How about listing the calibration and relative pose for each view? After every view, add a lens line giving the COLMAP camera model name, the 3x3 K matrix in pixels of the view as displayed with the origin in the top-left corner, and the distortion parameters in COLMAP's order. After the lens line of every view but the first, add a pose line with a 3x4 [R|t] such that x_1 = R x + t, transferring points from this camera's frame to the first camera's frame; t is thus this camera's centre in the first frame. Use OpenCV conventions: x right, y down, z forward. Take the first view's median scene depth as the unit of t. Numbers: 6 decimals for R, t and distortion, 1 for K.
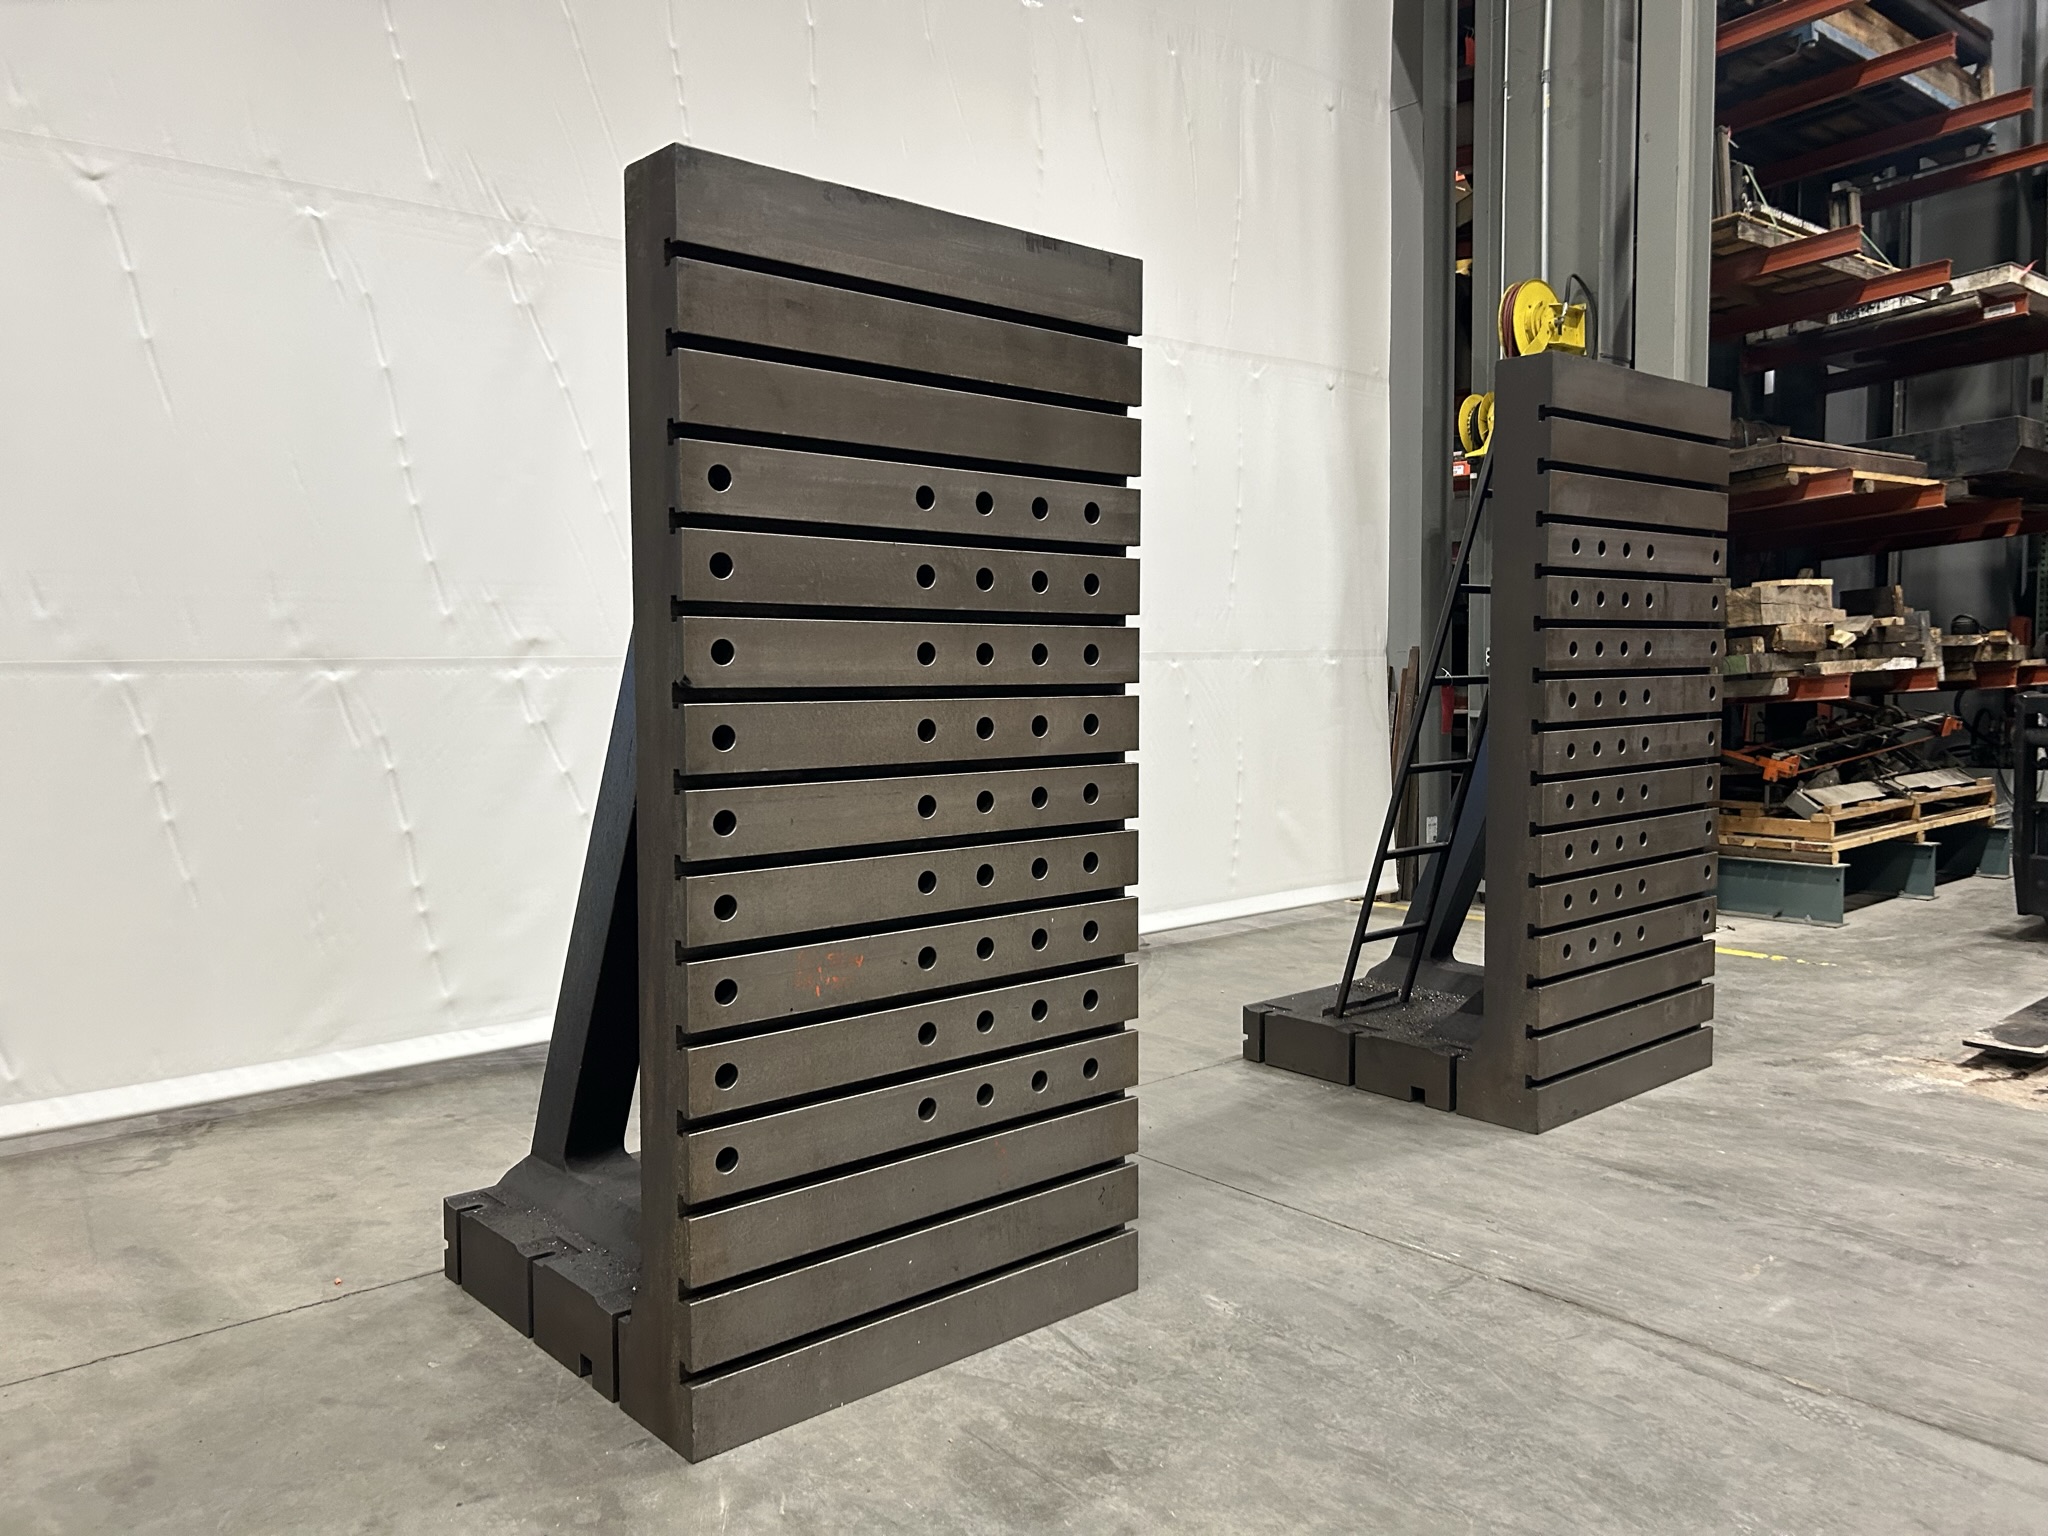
lens RADIAL K [[1537.7, 0, 1031.4], [0, 1537.7, 763.5], [0, 0, 1]] dist [0.051047, -0.053934]
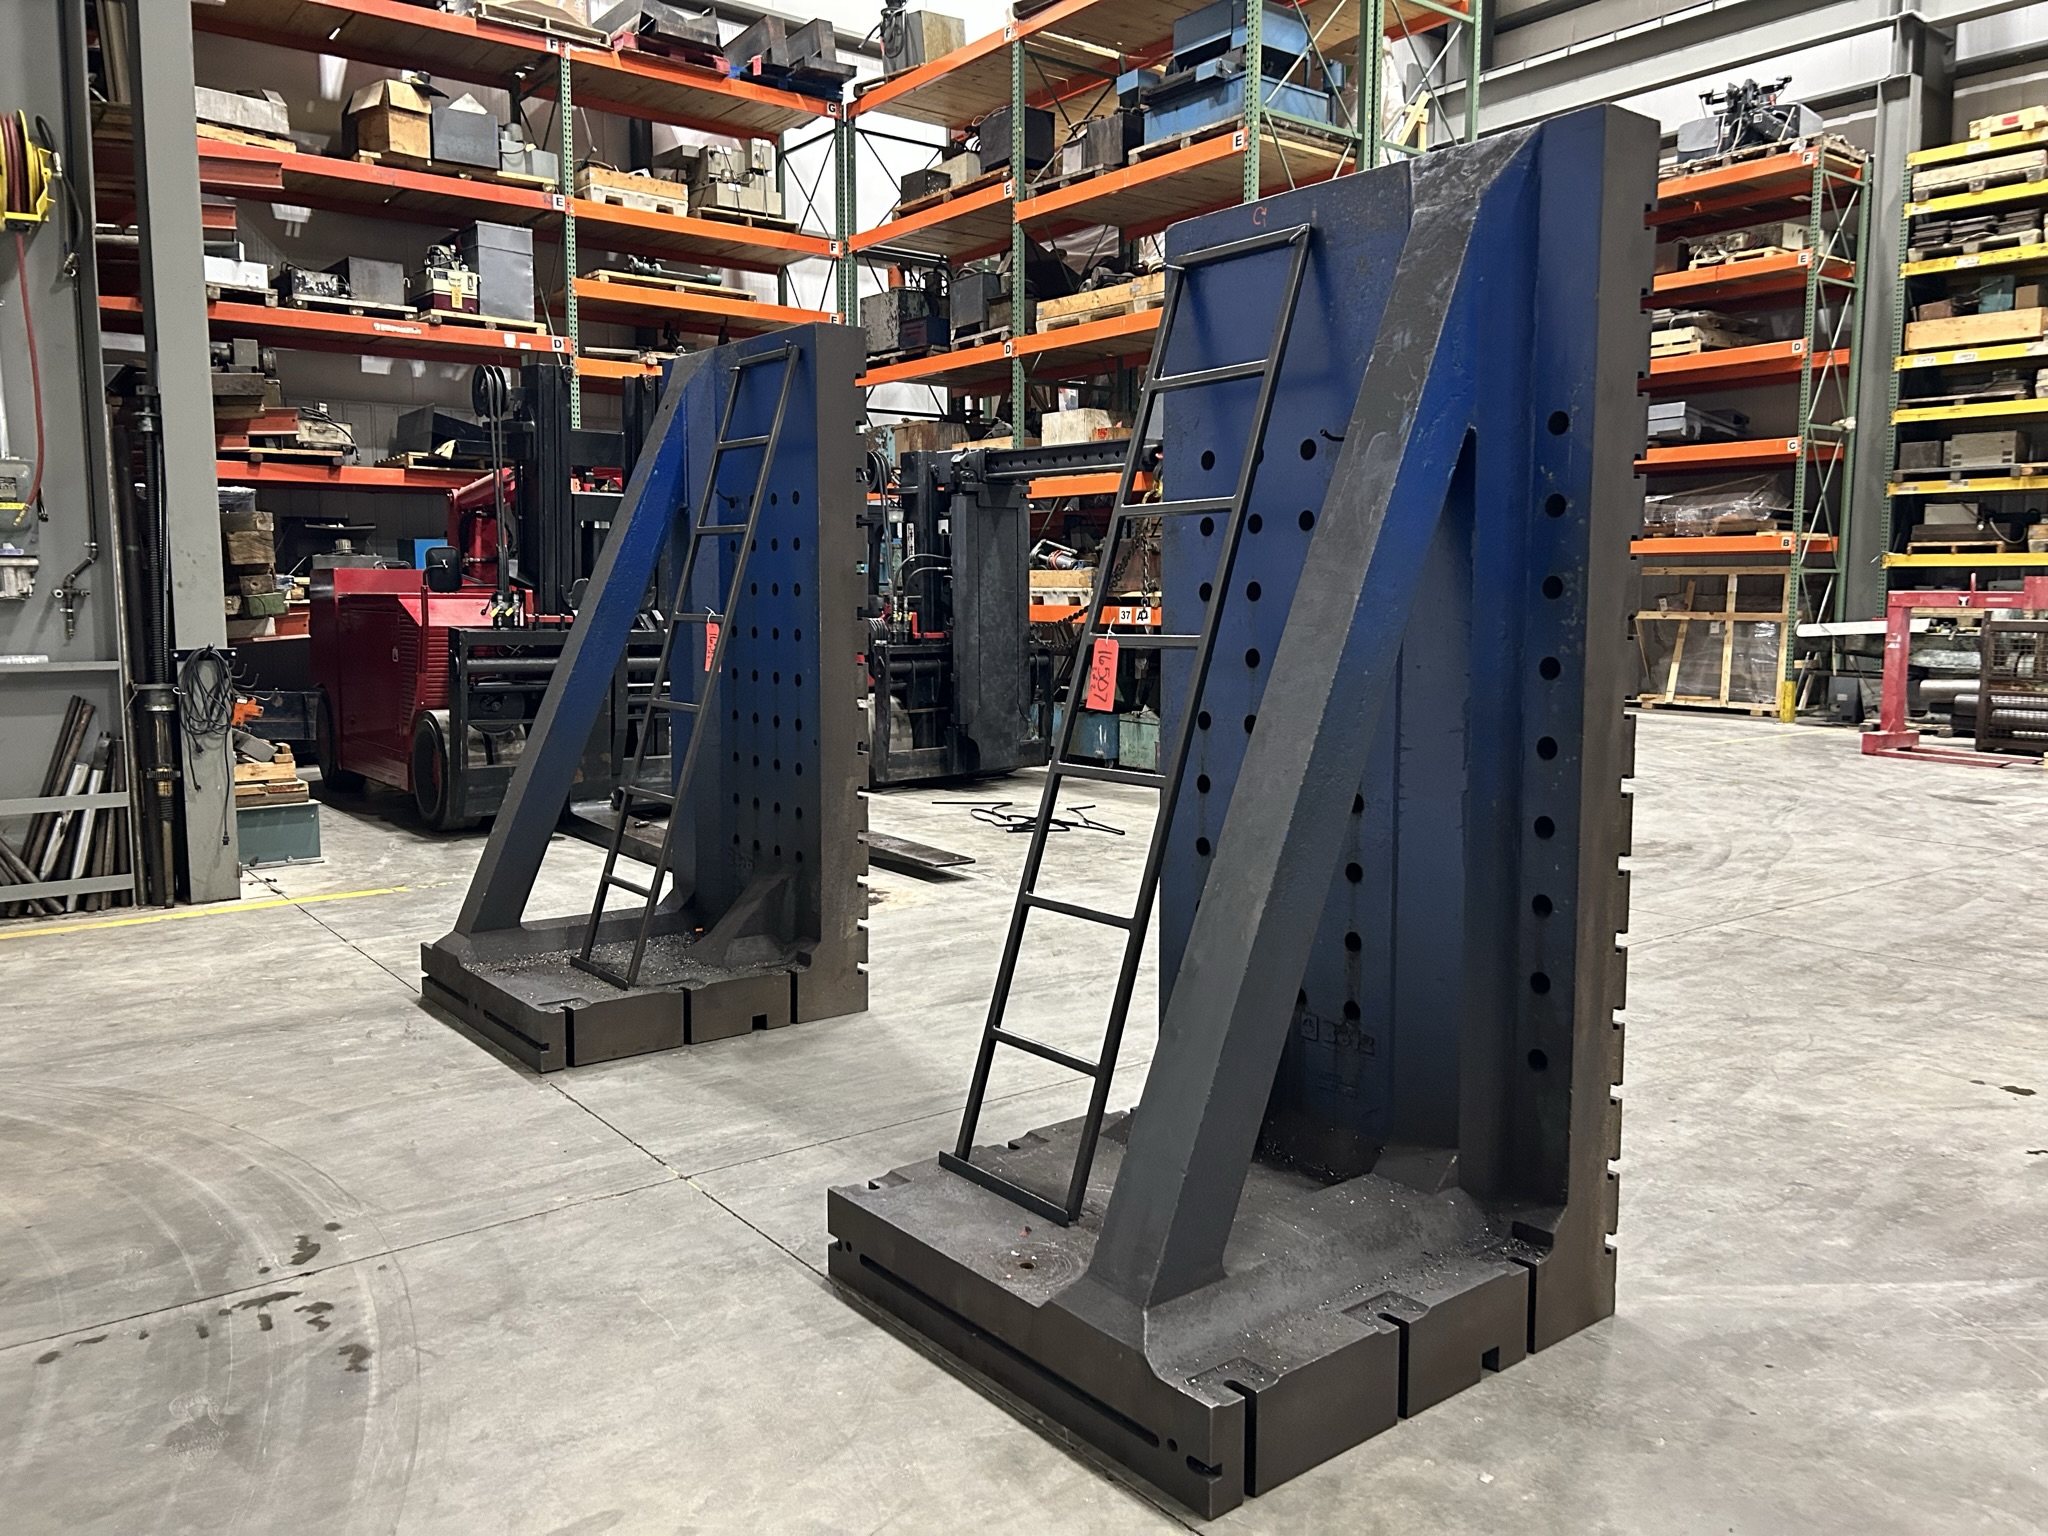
lens RADIAL K [[1537.7, 0, 1033.1], [0, 1537.7, 753.9], [0, 0, 1]] dist [0.051047, -0.053934]
pose [[0.059339, -0.098223, 0.993394, -0.857041], [0.066246, 0.993341, 0.094261, -0.055298], [-0.996037, 0.060215, 0.065451, 0.857883]]
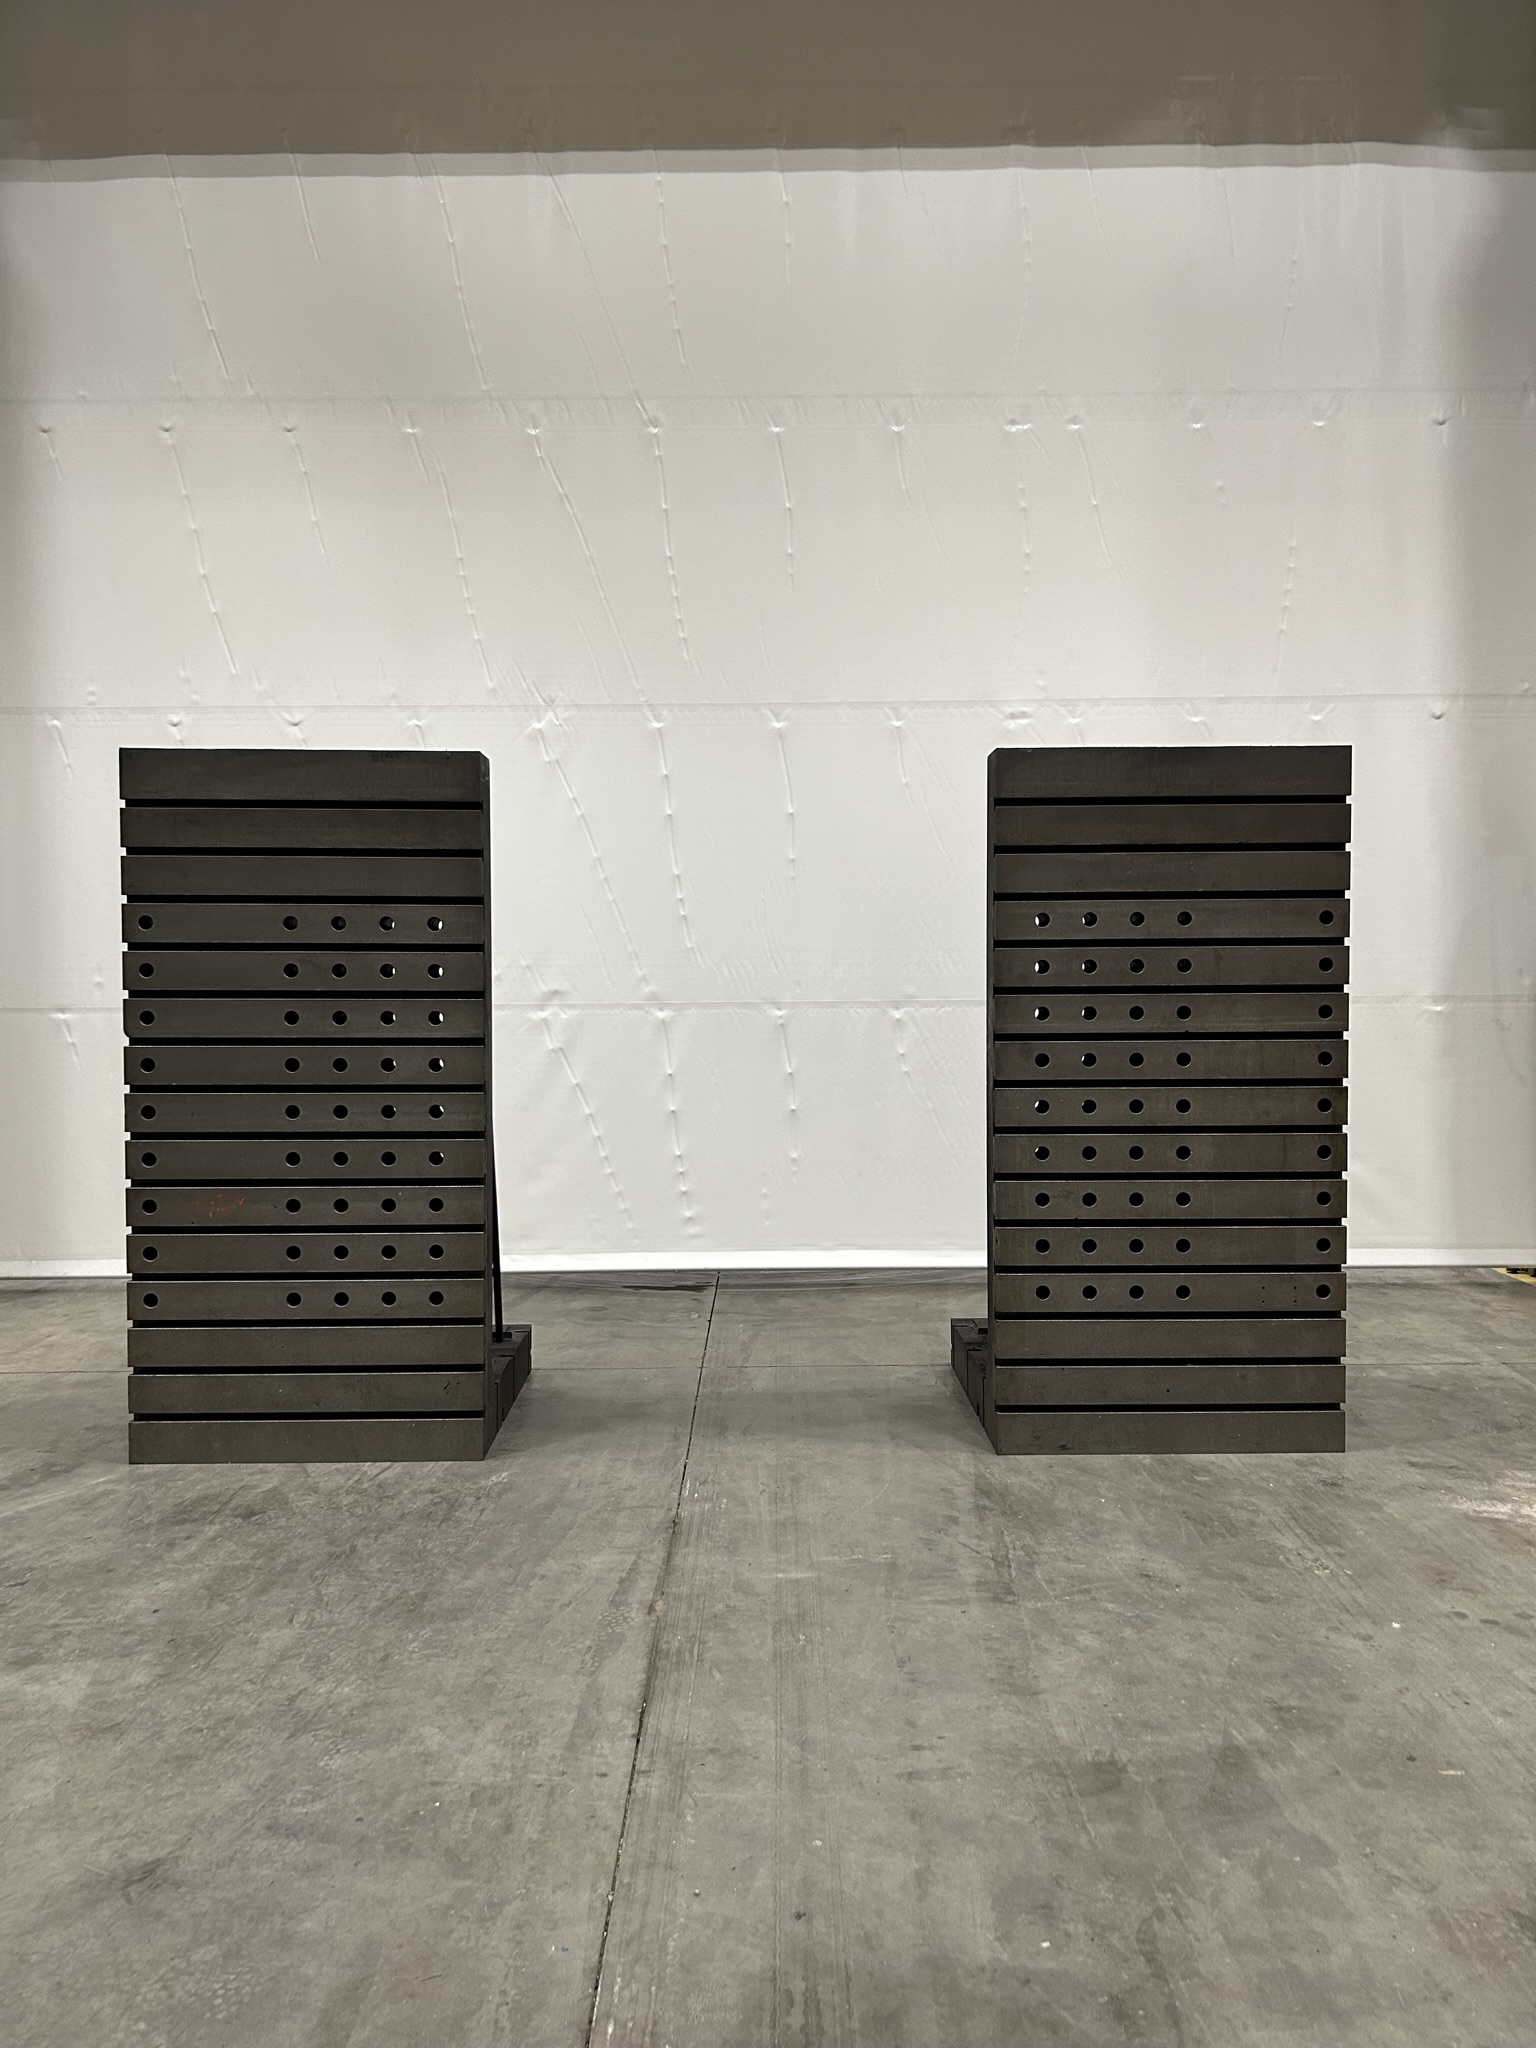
lens RADIAL K [[1537.7, 0, 778.4], [0, 1537.7, 1048.0], [0, 0, 1]] dist [0.051047, -0.053934]
pose [[0.759110, 0.032552, -0.650148, 0.989144], [-0.045464, 0.998961, -0.003067, -0.041395], [0.649373, 0.031887, 0.759801, 0.063747]]
